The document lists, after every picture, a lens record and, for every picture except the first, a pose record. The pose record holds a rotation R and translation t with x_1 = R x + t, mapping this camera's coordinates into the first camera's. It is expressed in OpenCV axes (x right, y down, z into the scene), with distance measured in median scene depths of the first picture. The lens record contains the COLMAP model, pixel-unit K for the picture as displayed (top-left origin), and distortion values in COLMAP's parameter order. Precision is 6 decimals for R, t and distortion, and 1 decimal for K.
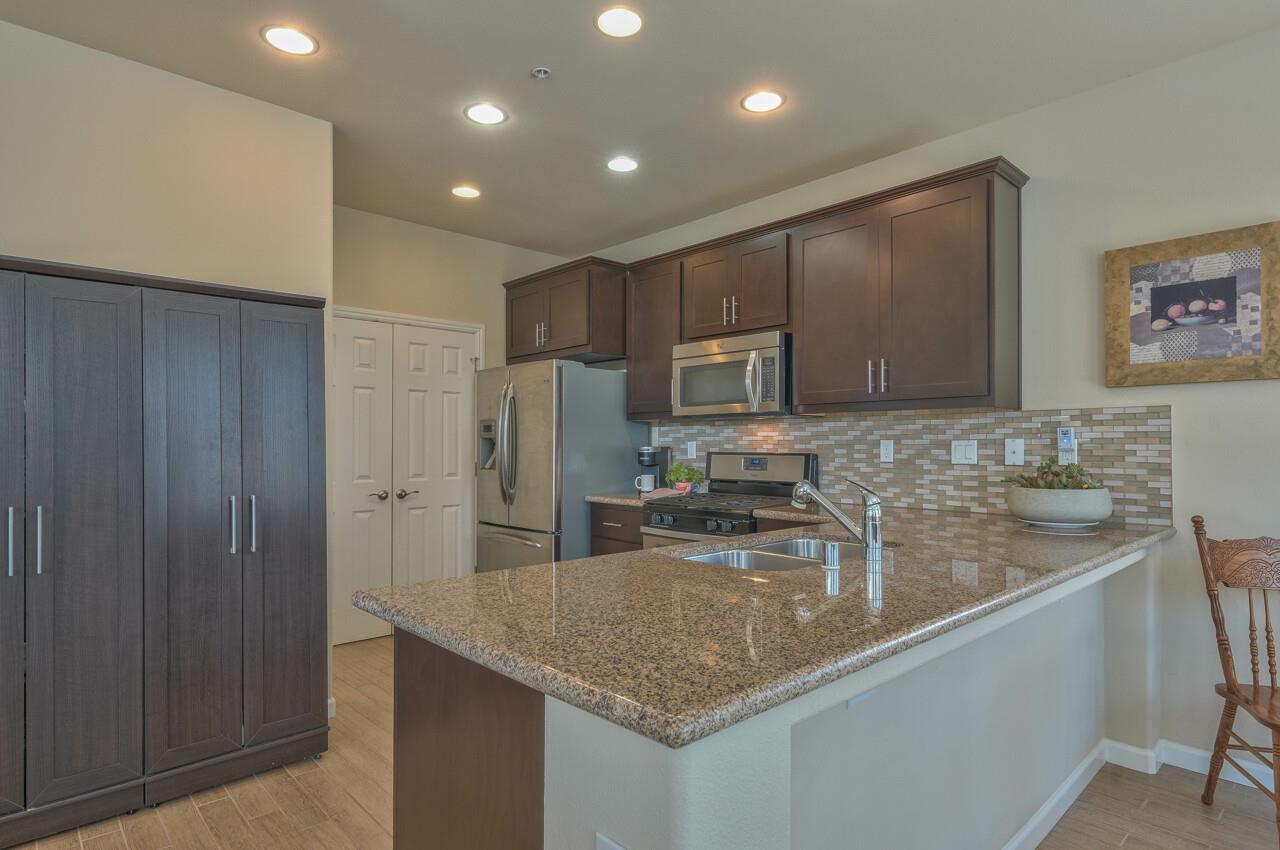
lens RADIAL K [[689.1, 0, 628.7], [0, 689.1, 441.1], [0, 0, 1]] dist [-0.005360, 0.000726]
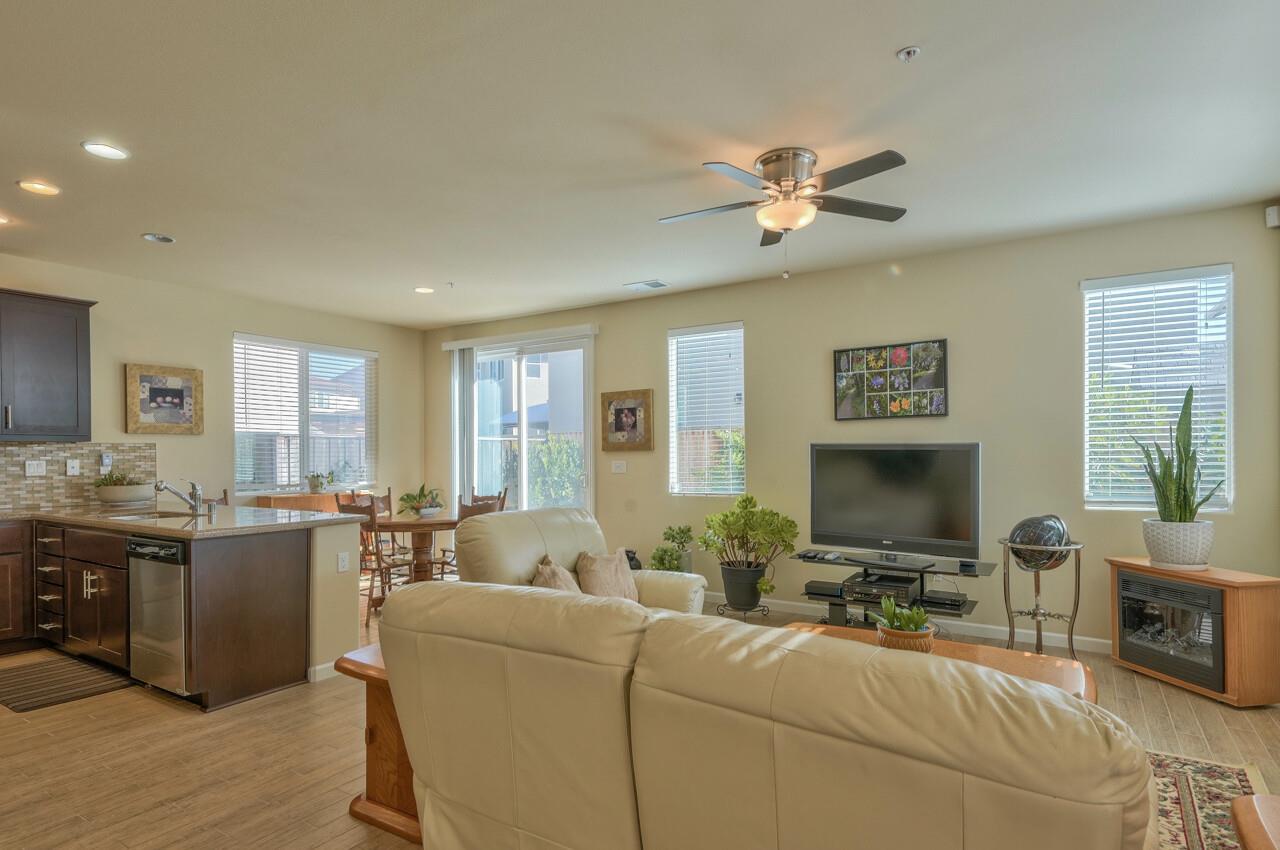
lens RADIAL K [[689.1, 0, 640.6], [0, 689.1, 454.7], [0, 0, 1]] dist [-0.005360, 0.000726]
pose [[-0.262953, -0.001755, 0.964807, -1.492976], [-0.002857, 0.999995, 0.001040, -0.022383], [-0.964804, -0.002483, -0.262957, 0.104835]]
